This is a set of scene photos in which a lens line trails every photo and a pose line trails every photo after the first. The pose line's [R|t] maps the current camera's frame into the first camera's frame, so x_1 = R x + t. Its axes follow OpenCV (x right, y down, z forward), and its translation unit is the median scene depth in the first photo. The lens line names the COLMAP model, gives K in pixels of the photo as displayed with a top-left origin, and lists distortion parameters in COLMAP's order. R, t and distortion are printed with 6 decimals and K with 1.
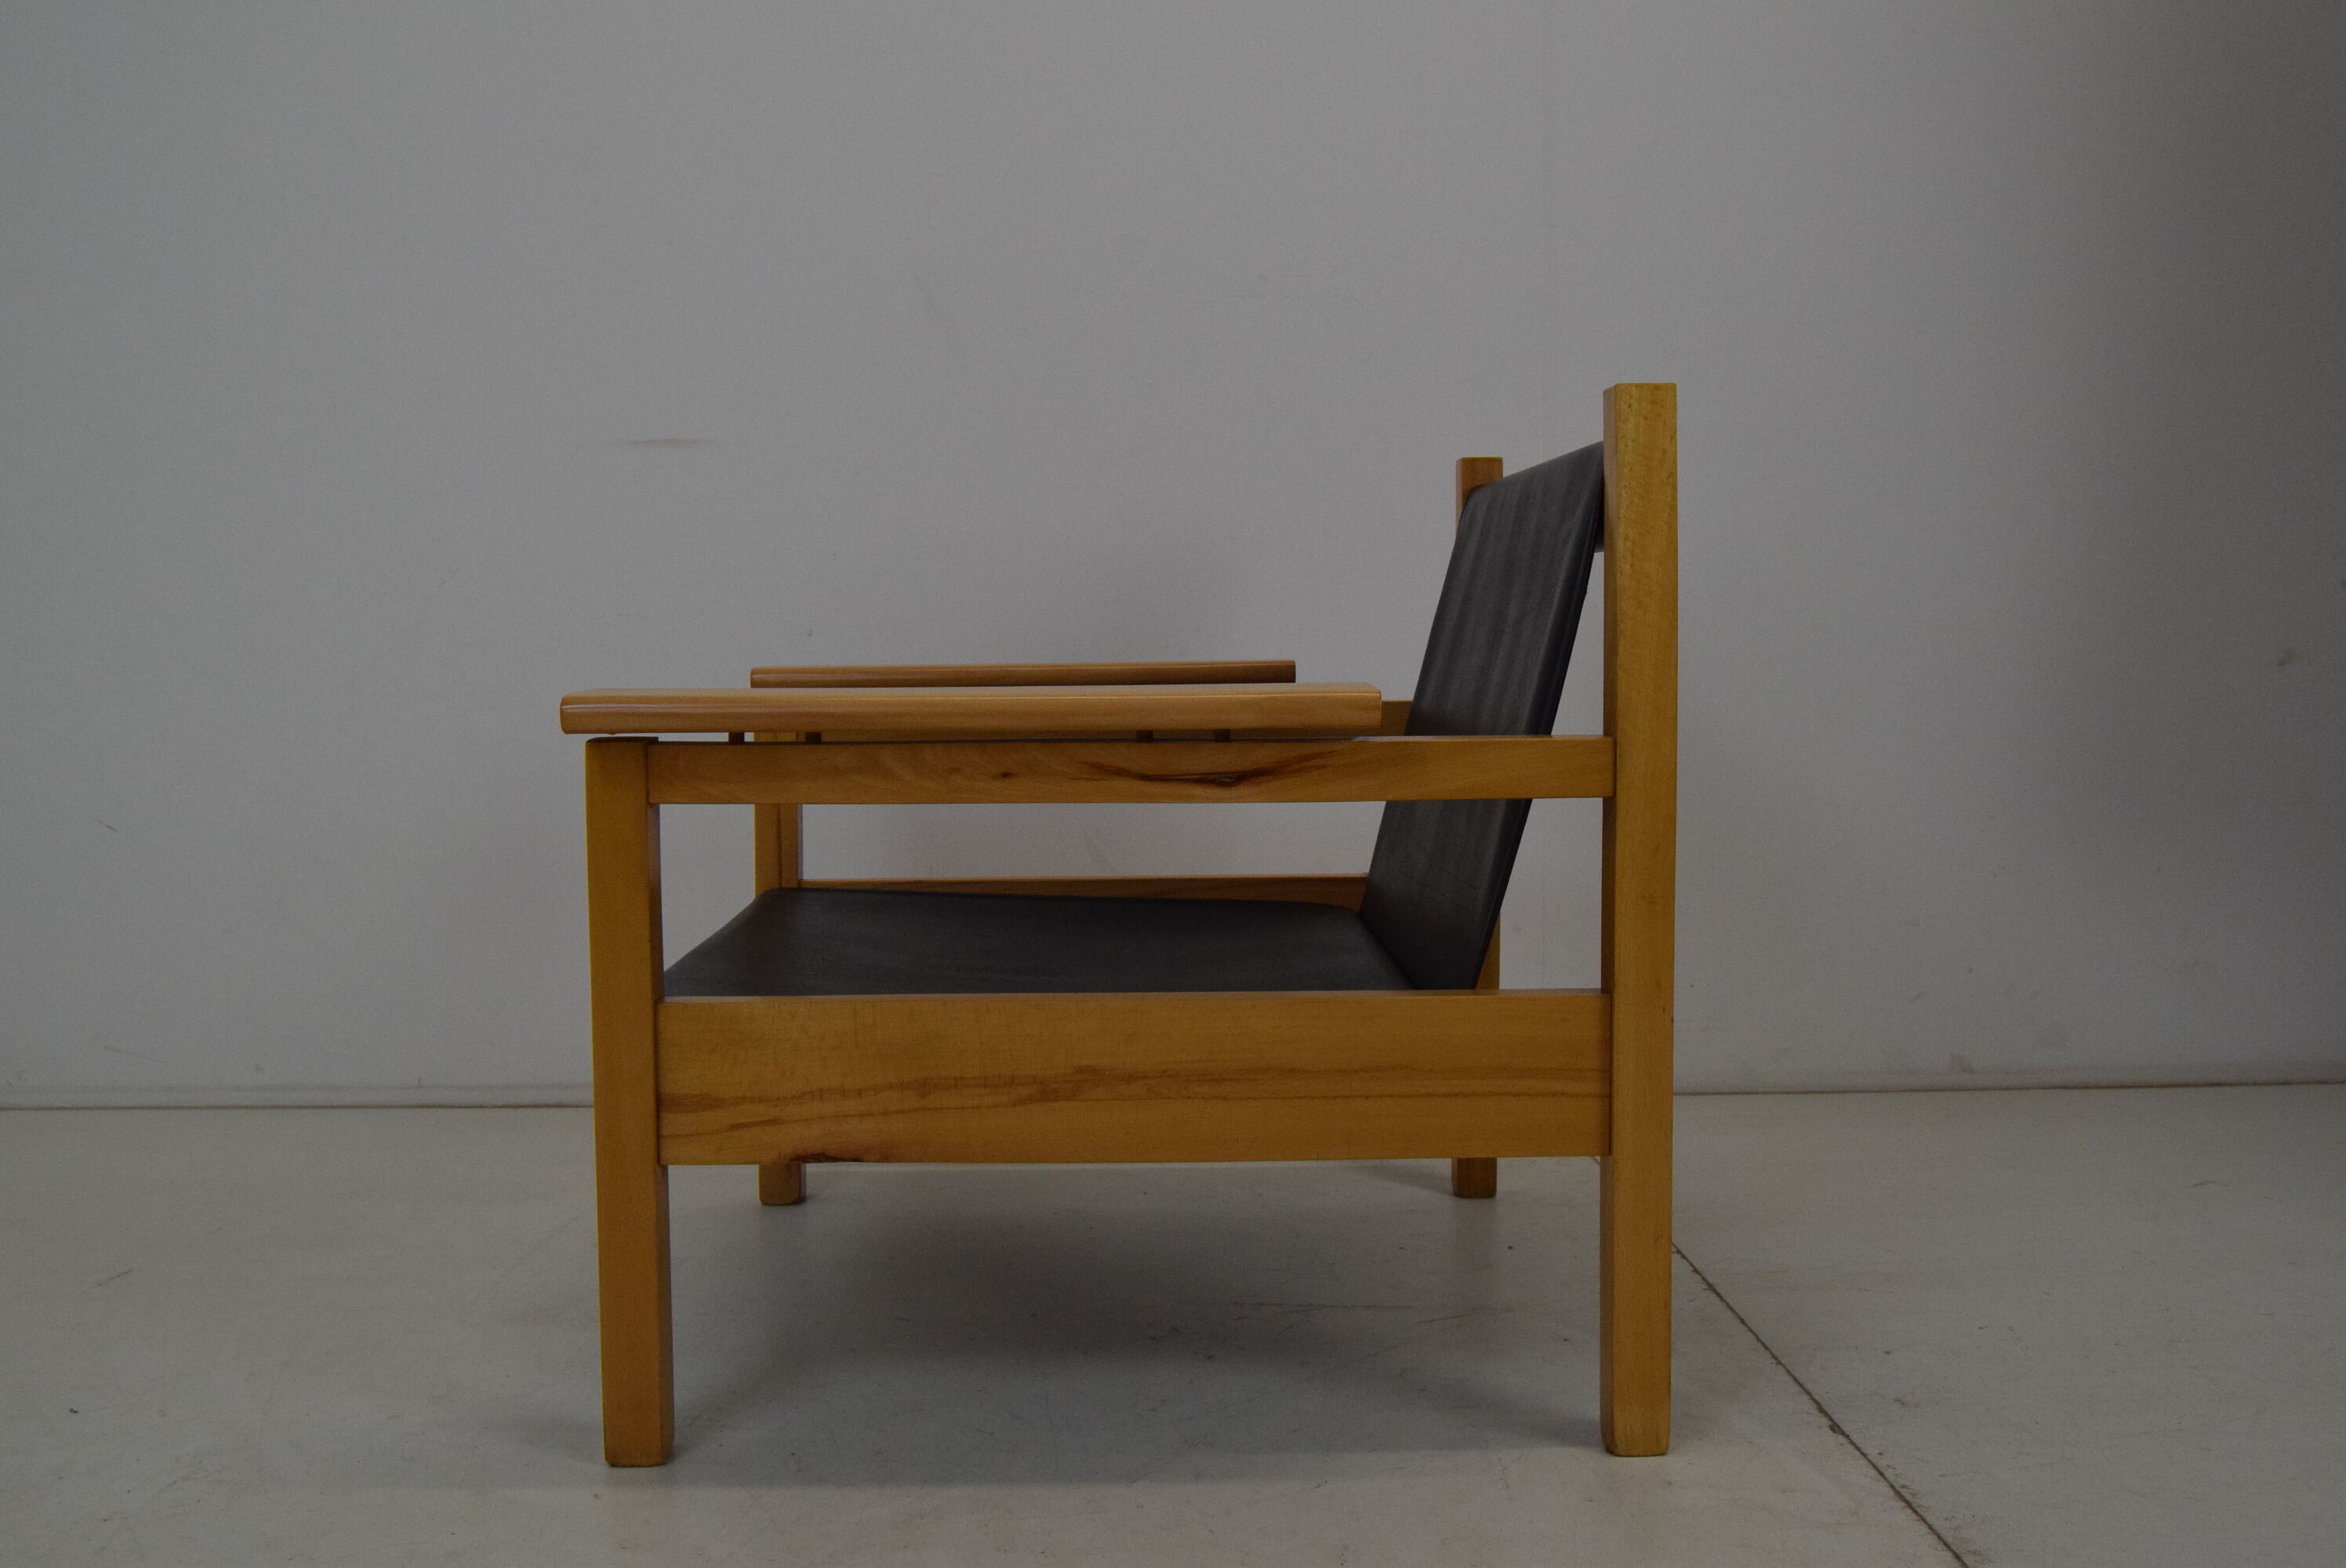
lens RADIAL K [[2141.0, 0, 1180.4], [0, 2141.0, 803.5], [0, 0, 1]] dist [-0.081884, 0.031238]
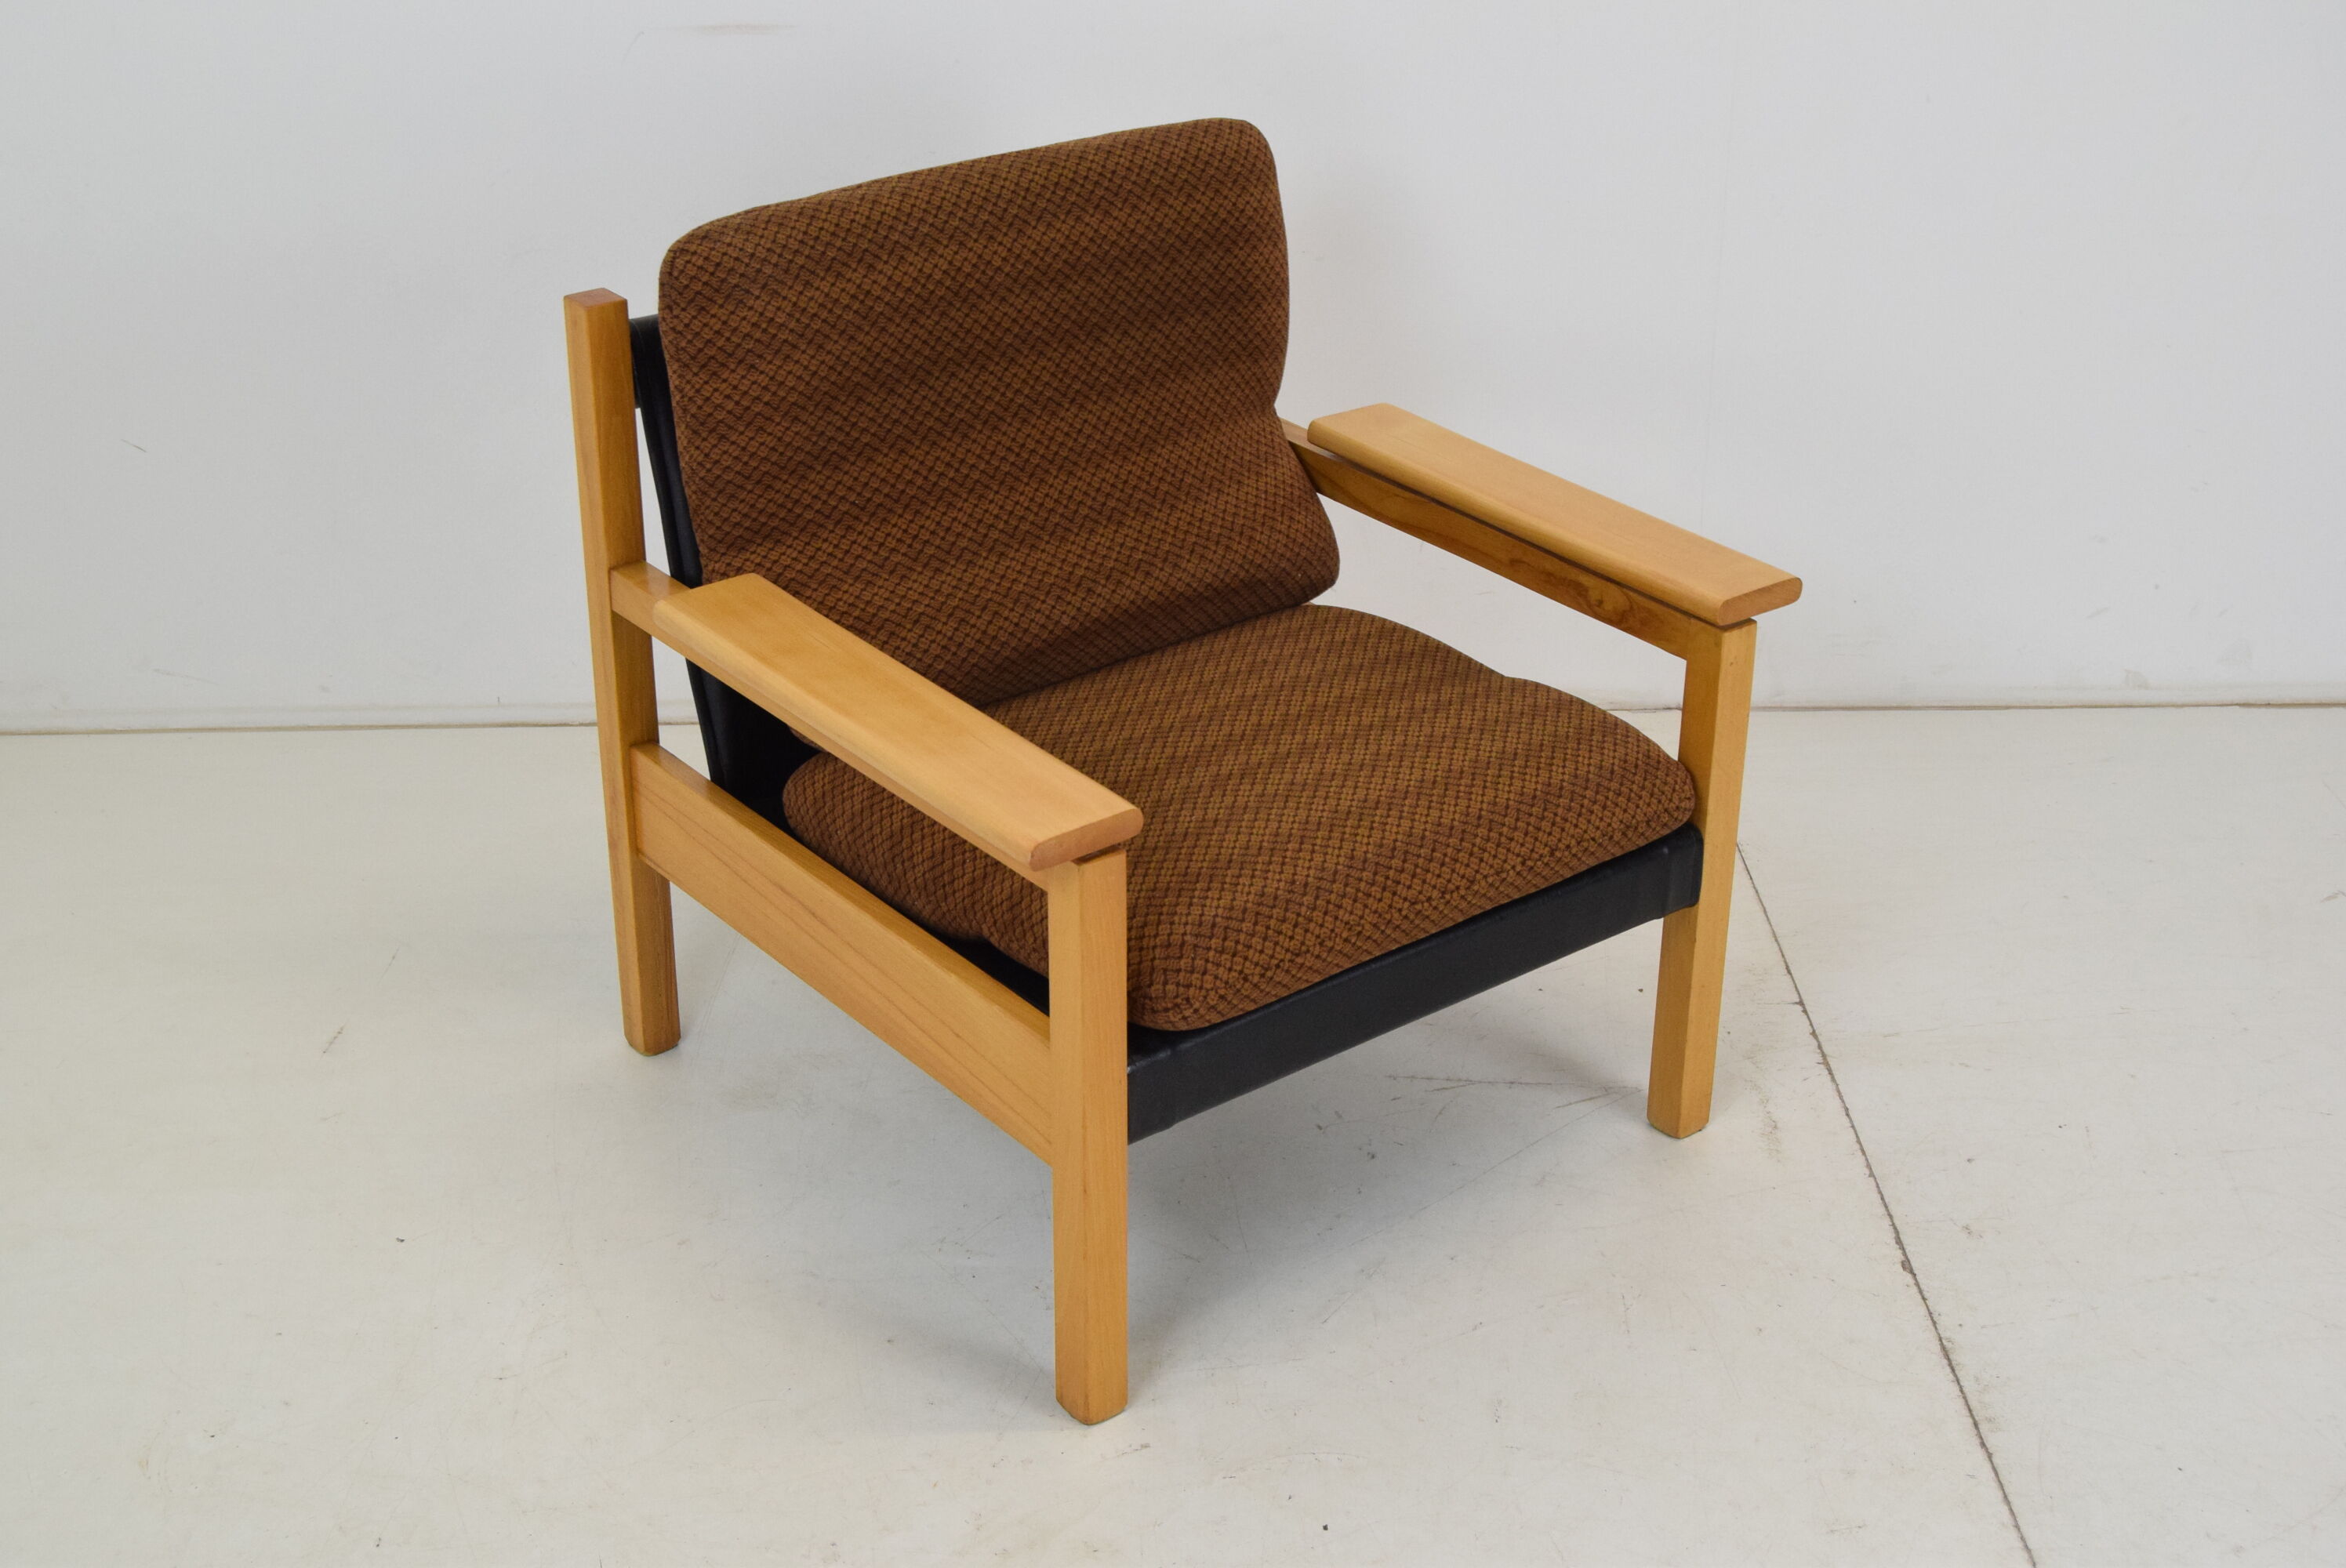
lens RADIAL K [[3168.9, 0, 1184.7], [0, 3168.9, 840.8], [0, 0, 1]] dist [-0.041798, 0.000000]
pose [[0.999925, 0.005582, 0.010916, -0.121834], [-0.009413, 0.920042, 0.391708, -0.640121], [-0.007857, -0.391781, 0.920025, -0.562581]]
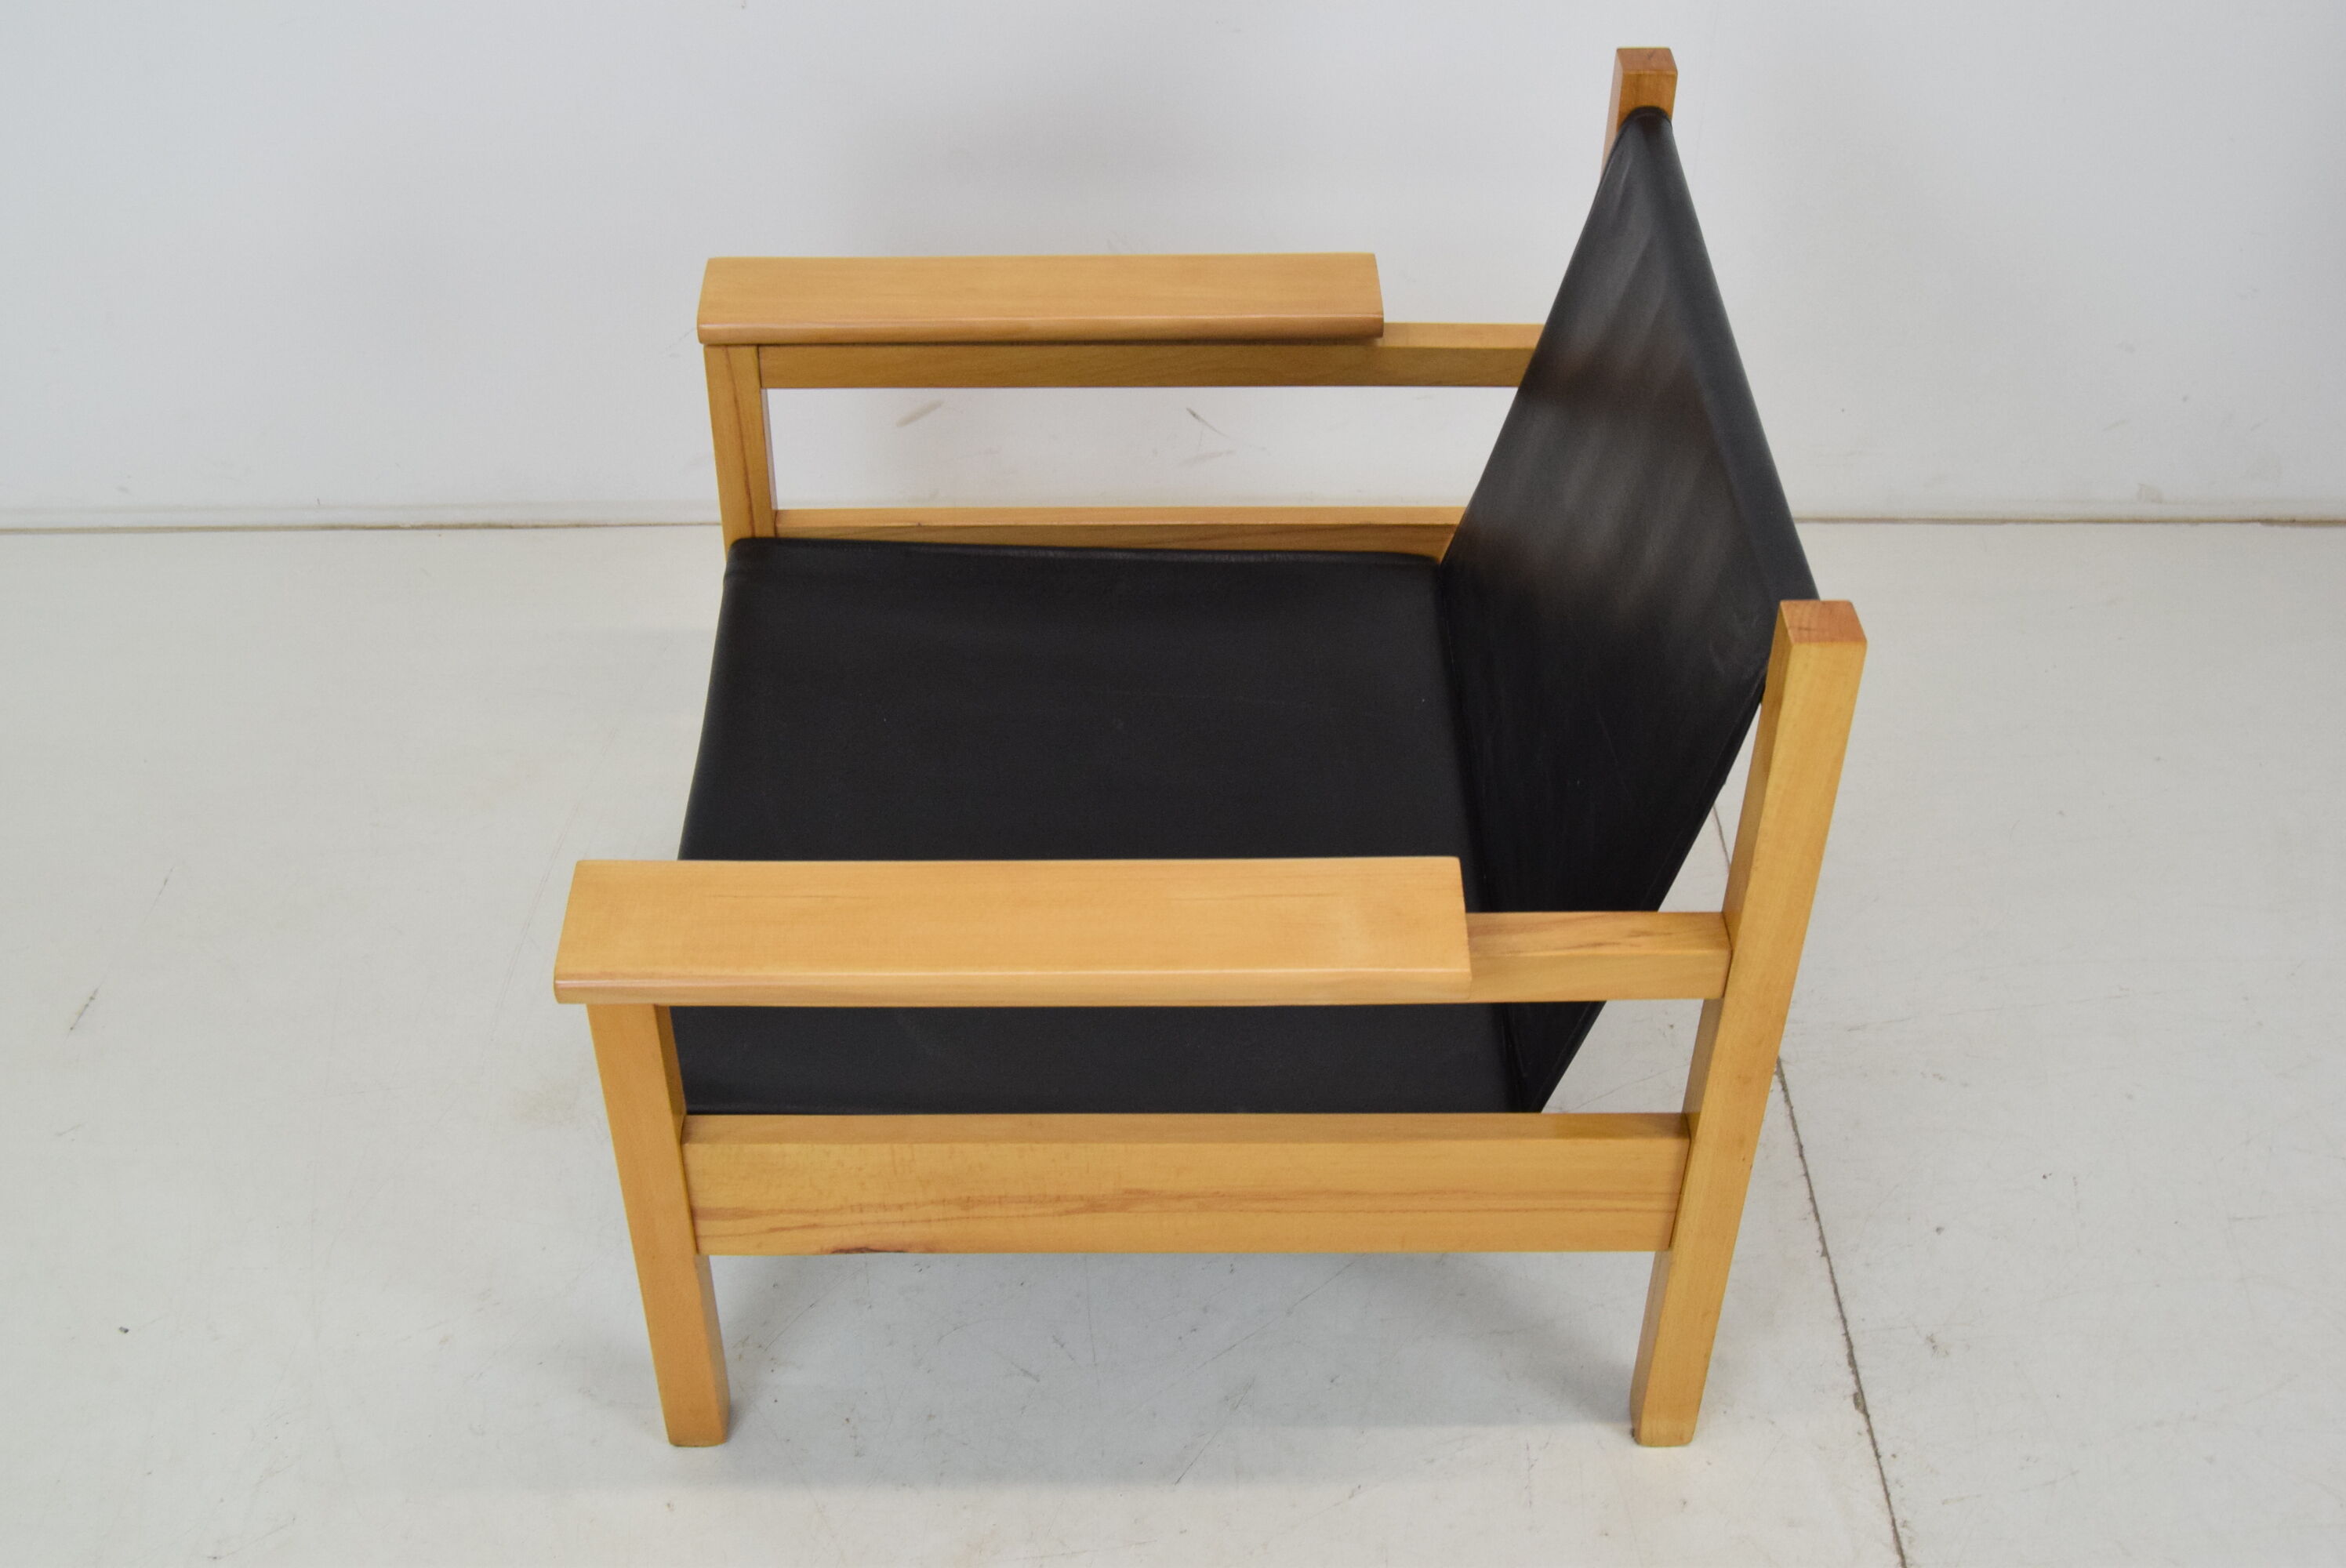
lens RADIAL K [[2688.7, 0, 1176.7], [0, 2688.7, 814.0], [0, 0, 1]] dist [-0.053711, 0.000000]
pose [[0.999813, 0.019084, 0.003101, -0.032024], [-0.017089, 0.797290, 0.603354, -0.733750], [0.009042, -0.603295, 0.797467, 0.136980]]
